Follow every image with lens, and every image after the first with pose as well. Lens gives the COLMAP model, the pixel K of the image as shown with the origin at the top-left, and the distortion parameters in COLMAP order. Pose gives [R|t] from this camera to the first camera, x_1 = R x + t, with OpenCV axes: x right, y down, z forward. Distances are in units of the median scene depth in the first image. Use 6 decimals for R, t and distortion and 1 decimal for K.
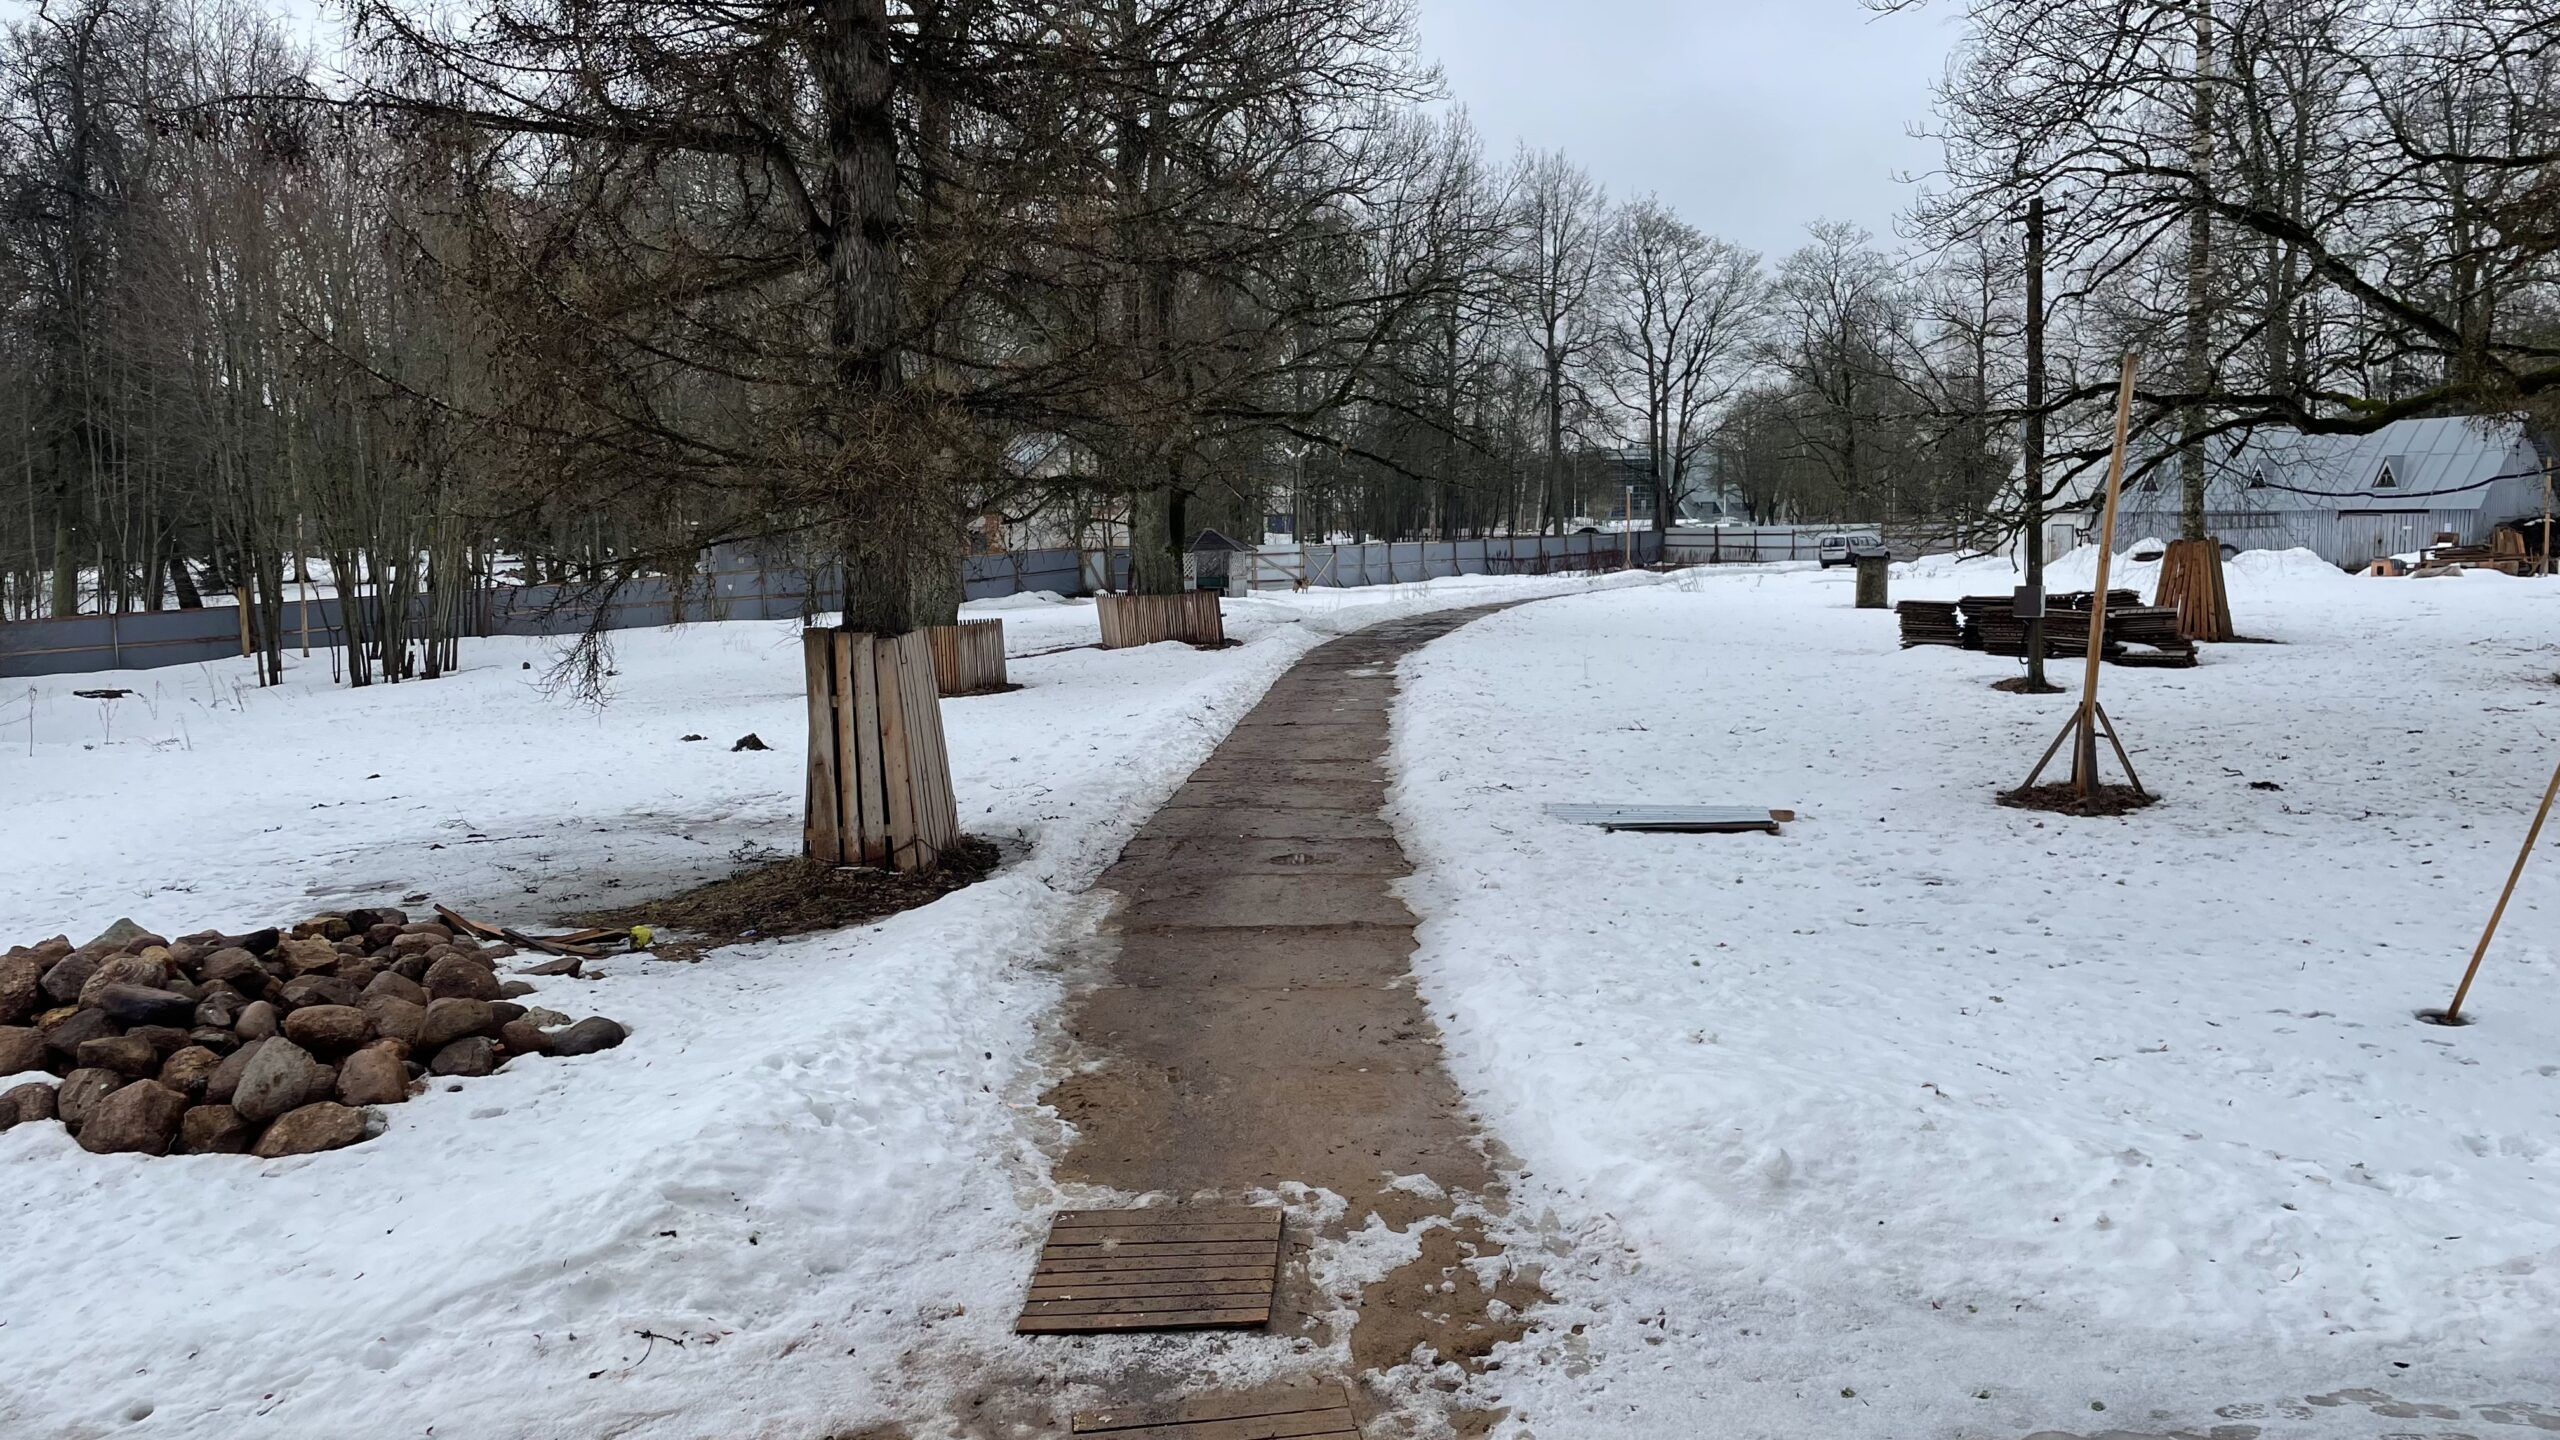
lens RADIAL K [[1903.8, 0, 1280.0], [0, 1903.8, 720.0], [0, 0, 1]] dist [0.097068, -0.110131]
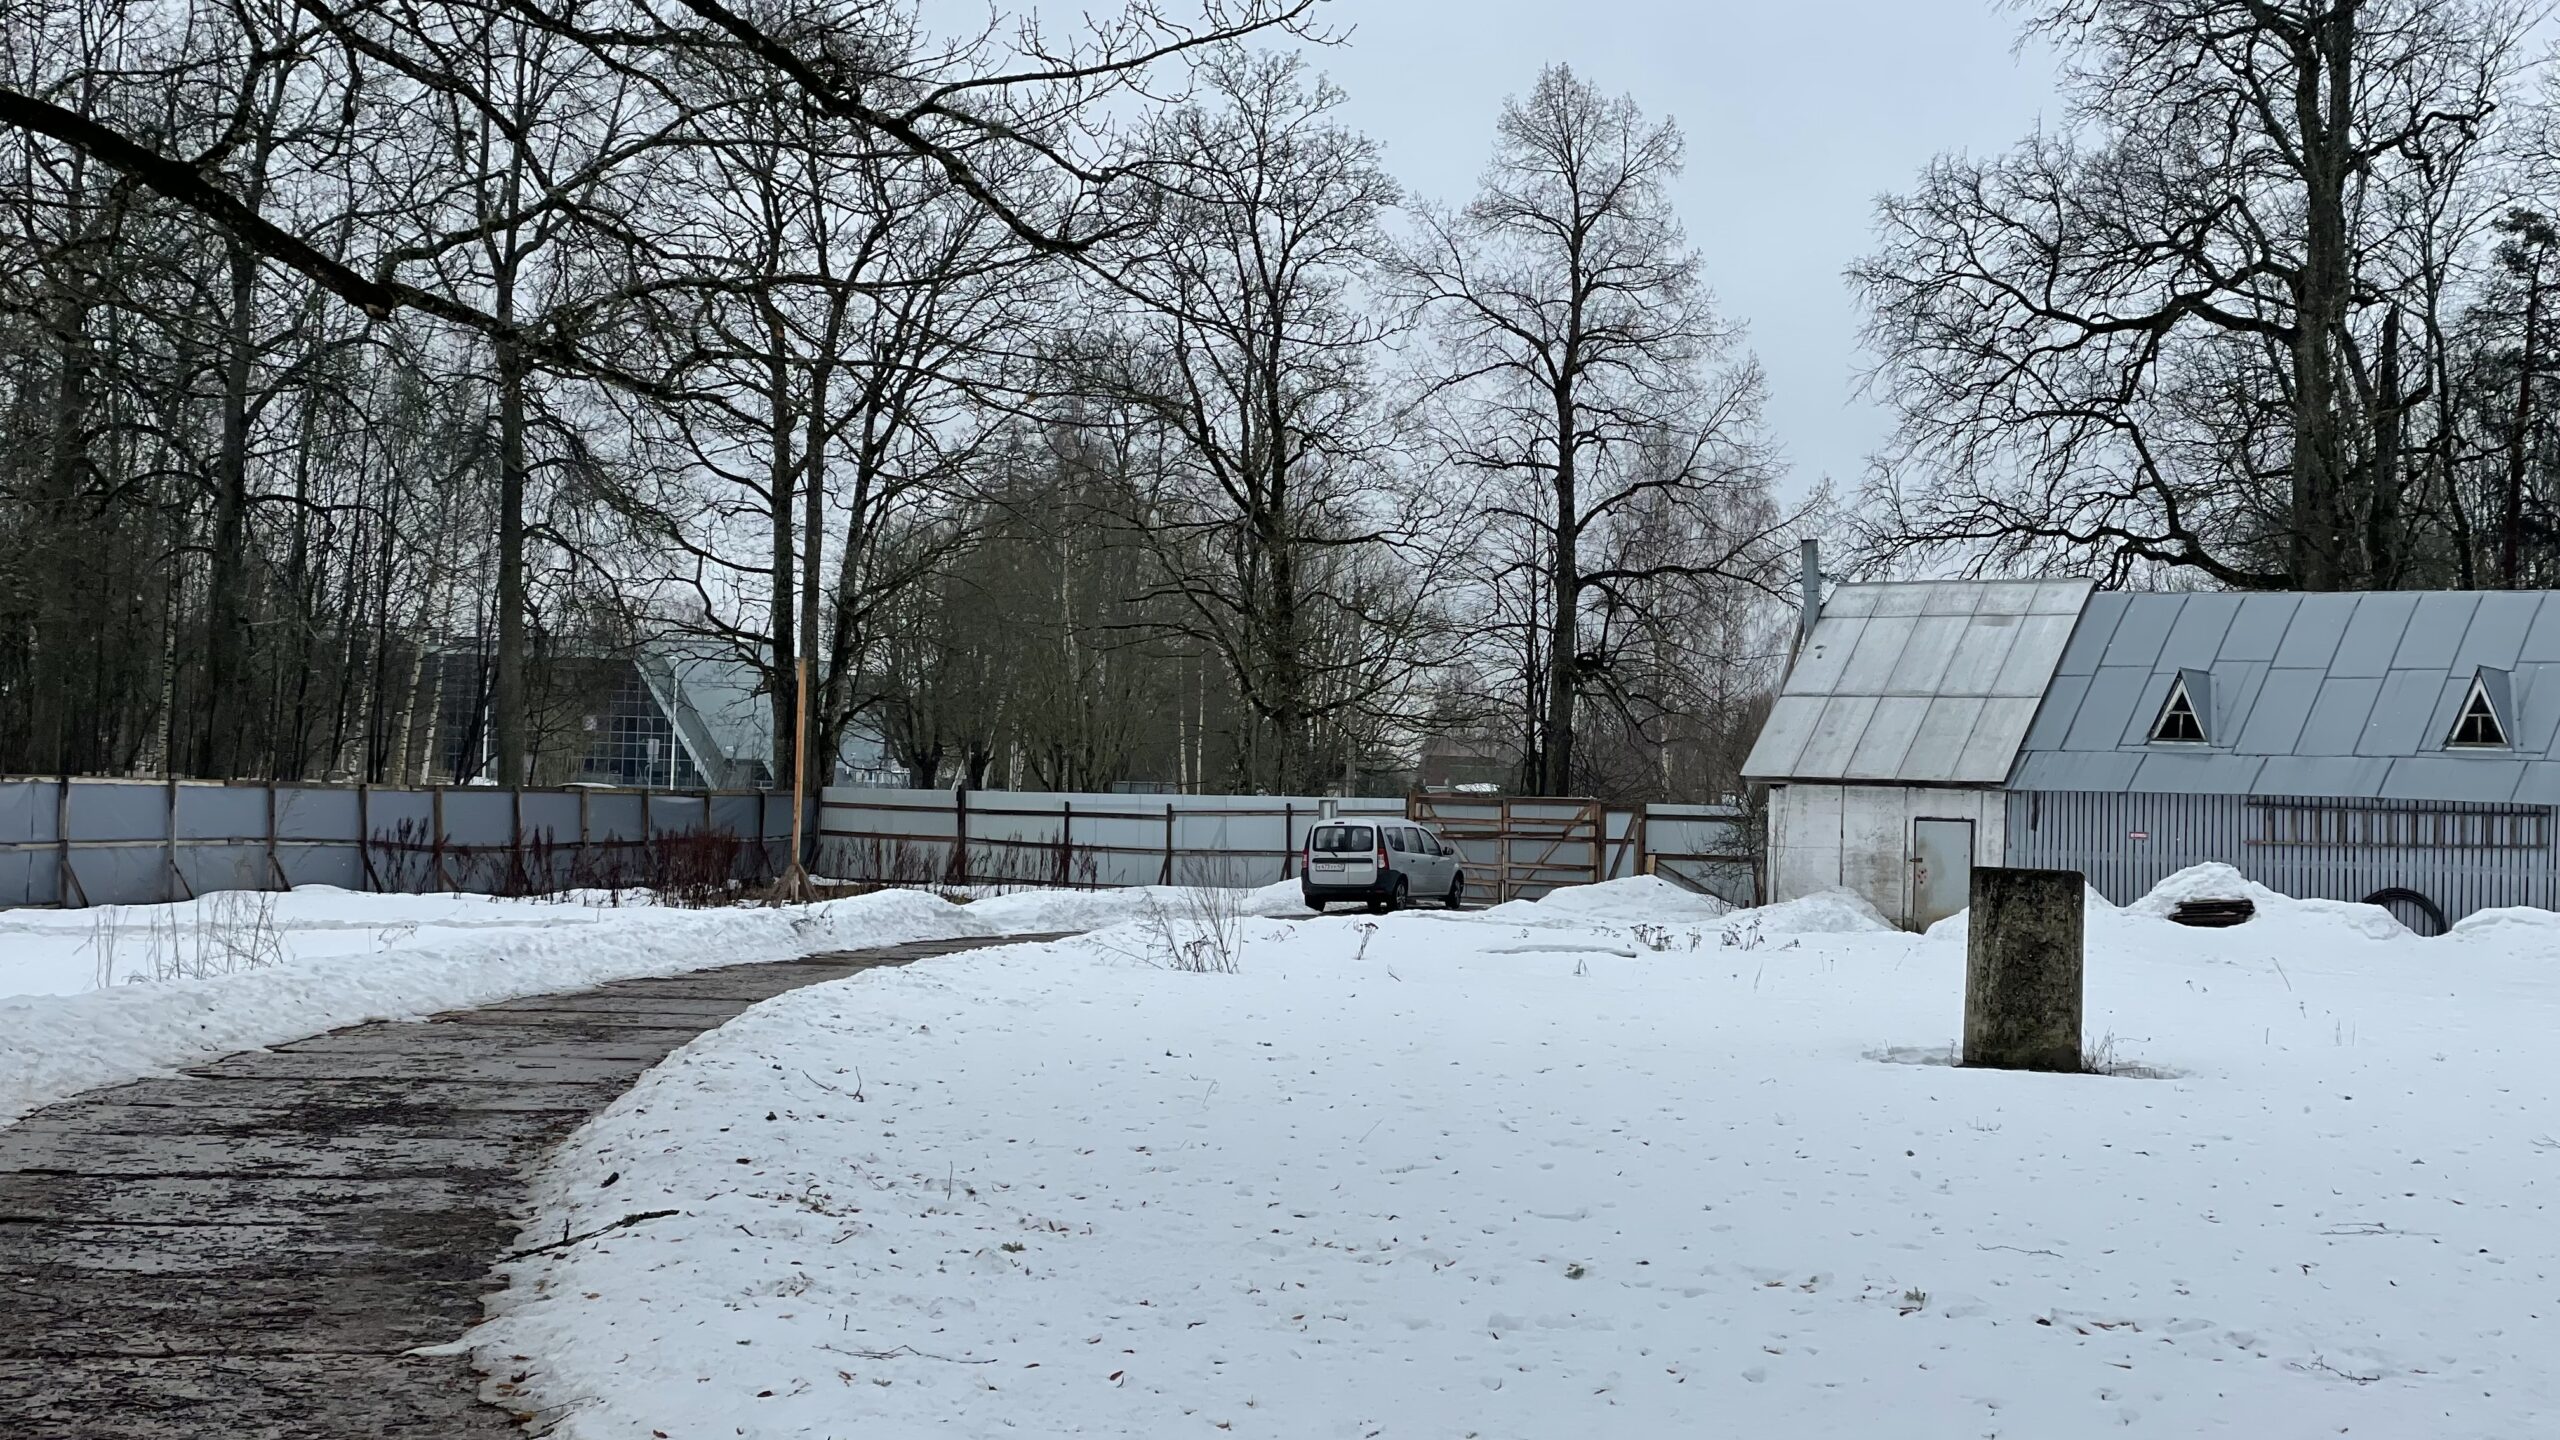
lens RADIAL K [[3735.0, 0, 1291.7], [0, 3735.0, 727.5], [0, 0, 1]] dist [0.118620, -0.021753]
pose [[0.927073, 0.053722, 0.371011, 0.010851], [-0.007449, 0.992123, -0.125044, -0.020124], [-0.374806, 0.113161, 0.920171, 0.283940]]
